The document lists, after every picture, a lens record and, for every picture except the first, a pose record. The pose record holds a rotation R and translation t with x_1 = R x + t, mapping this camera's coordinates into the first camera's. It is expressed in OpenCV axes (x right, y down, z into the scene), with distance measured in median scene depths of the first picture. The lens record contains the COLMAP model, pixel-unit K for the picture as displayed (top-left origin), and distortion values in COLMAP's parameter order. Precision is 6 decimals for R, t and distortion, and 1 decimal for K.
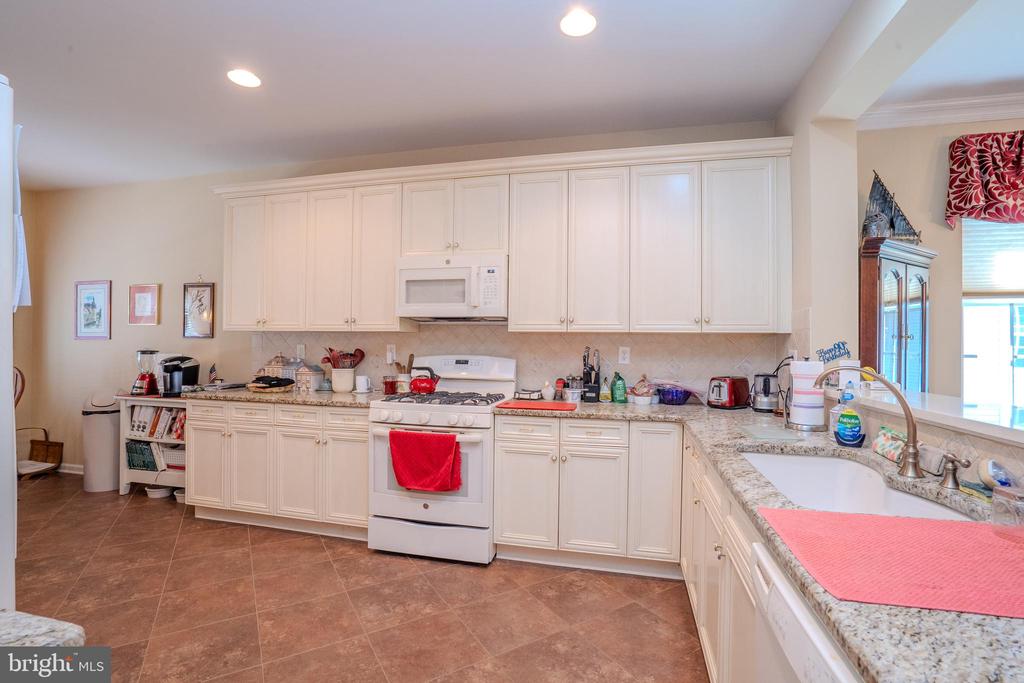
lens RADIAL K [[471.3, 0, 514.1], [0, 471.3, 339.7], [0, 0, 1]] dist [-0.055548, 0.018597]
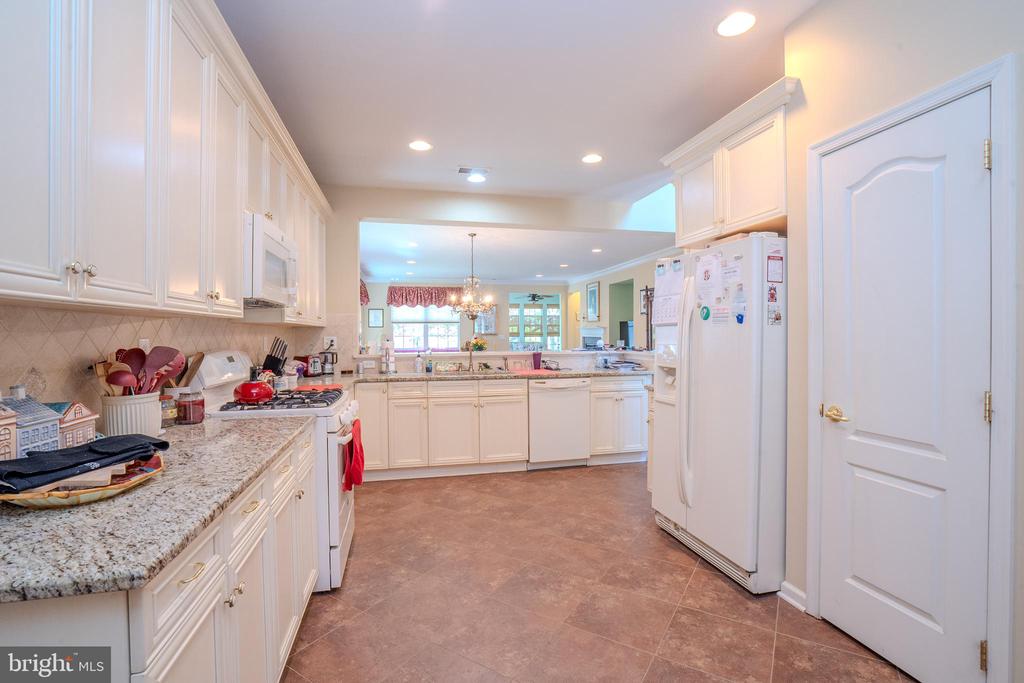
lens RADIAL K [[471.3, 0, 514.1], [0, 471.3, 339.7], [0, 0, 1]] dist [-0.055548, 0.018597]
pose [[-0.449740, -0.017918, 0.892980, -0.951570], [-0.007882, 0.999839, 0.016092, -0.001445], [-0.893125, 0.000199, -0.449809, 0.888303]]
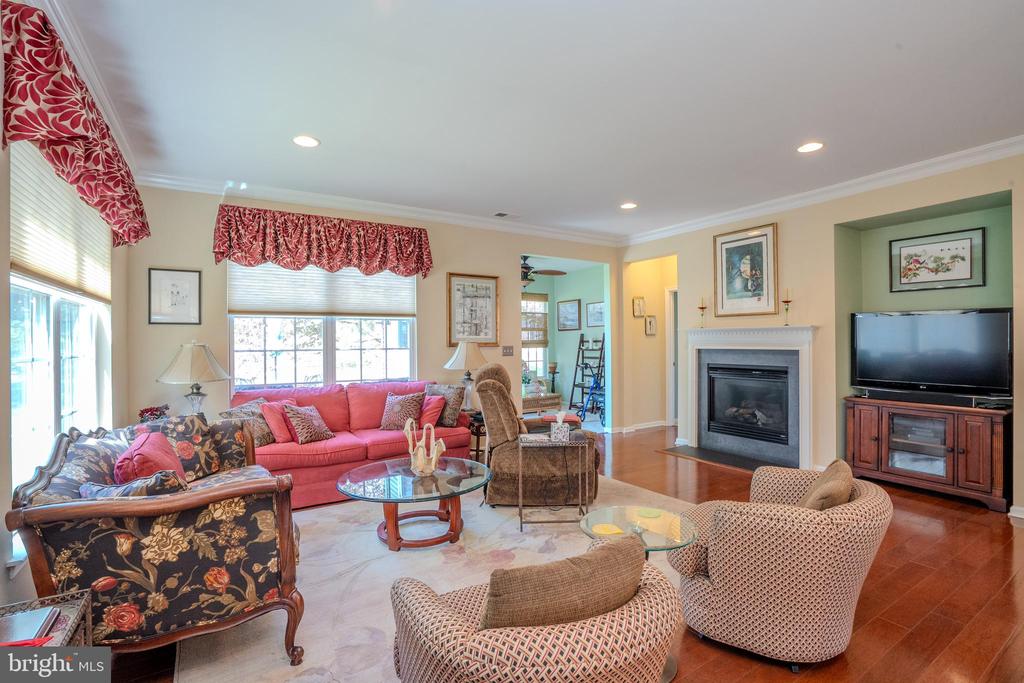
lens RADIAL K [[471.3, 0, 514.1], [0, 471.3, 339.7], [0, 0, 1]] dist [-0.055548, 0.018597]
pose [[-0.721161, 0.002338, 0.692764, 1.262188], [-0.004989, 0.999951, -0.008569, 0.013670], [-0.692750, -0.009636, -0.721114, 0.471114]]
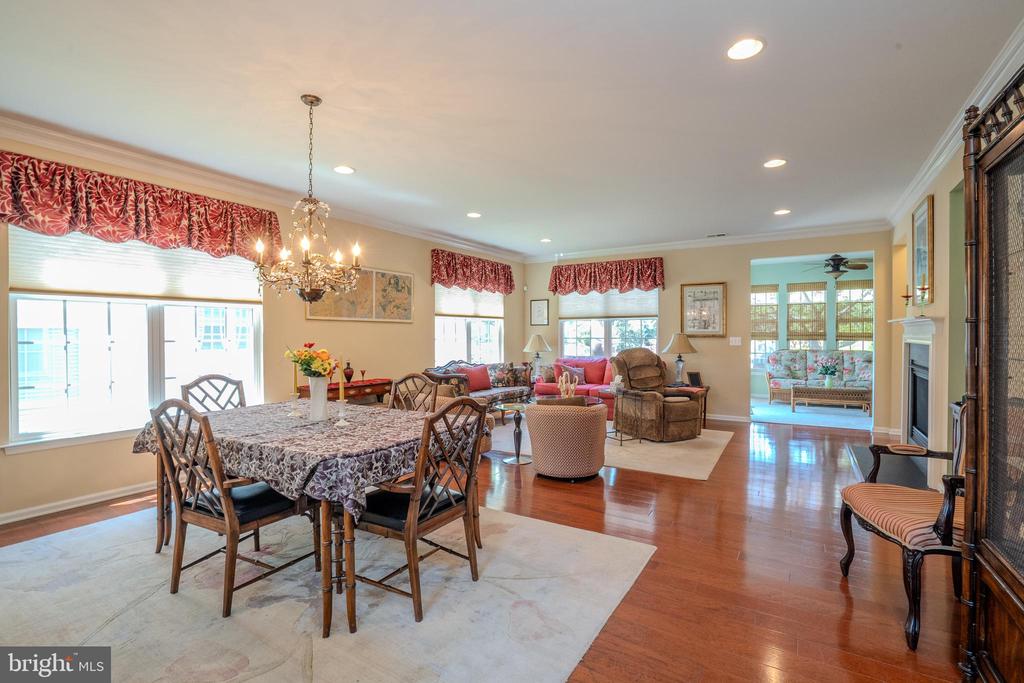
lens RADIAL K [[471.3, 0, 514.1], [0, 471.3, 339.7], [0, 0, 1]] dist [-0.055548, 0.018597]
pose [[0.312895, -0.016410, 0.949646, 0.219963], [-0.005835, 0.999799, 0.019199, -0.000872], [-0.949770, -0.011549, 0.312736, -0.426441]]
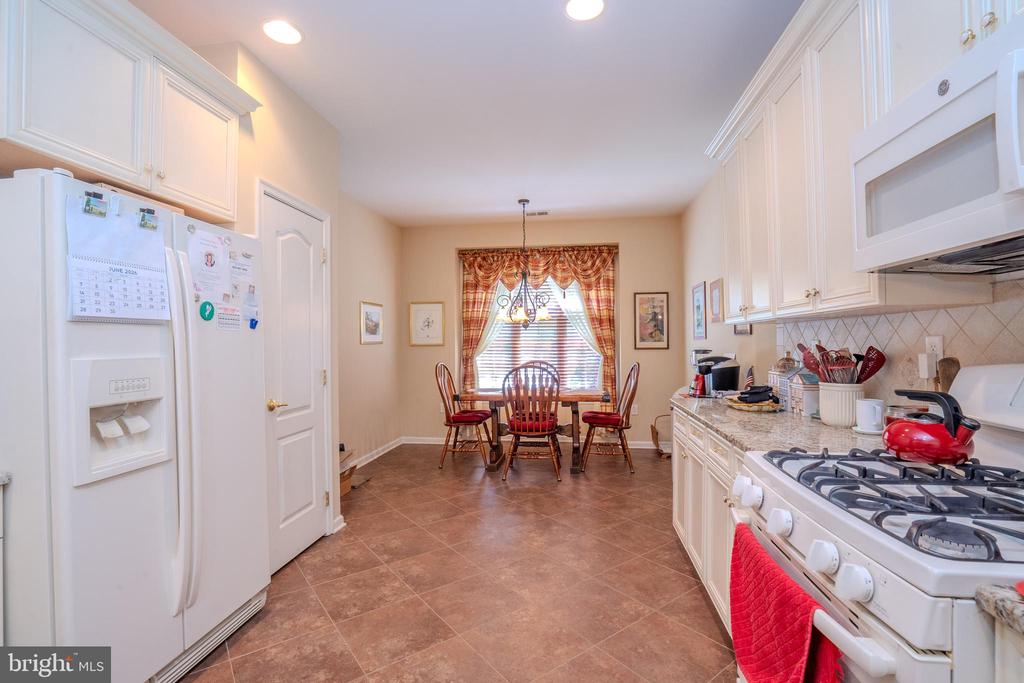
lens RADIAL K [[471.3, 0, 514.1], [0, 471.3, 339.7], [0, 0, 1]] dist [-0.055548, 0.018597]
pose [[0.101030, -0.019512, -0.994692, 0.133710], [0.017709, 0.999685, -0.017811, 0.014690], [0.994726, -0.015816, 0.101343, 0.581691]]
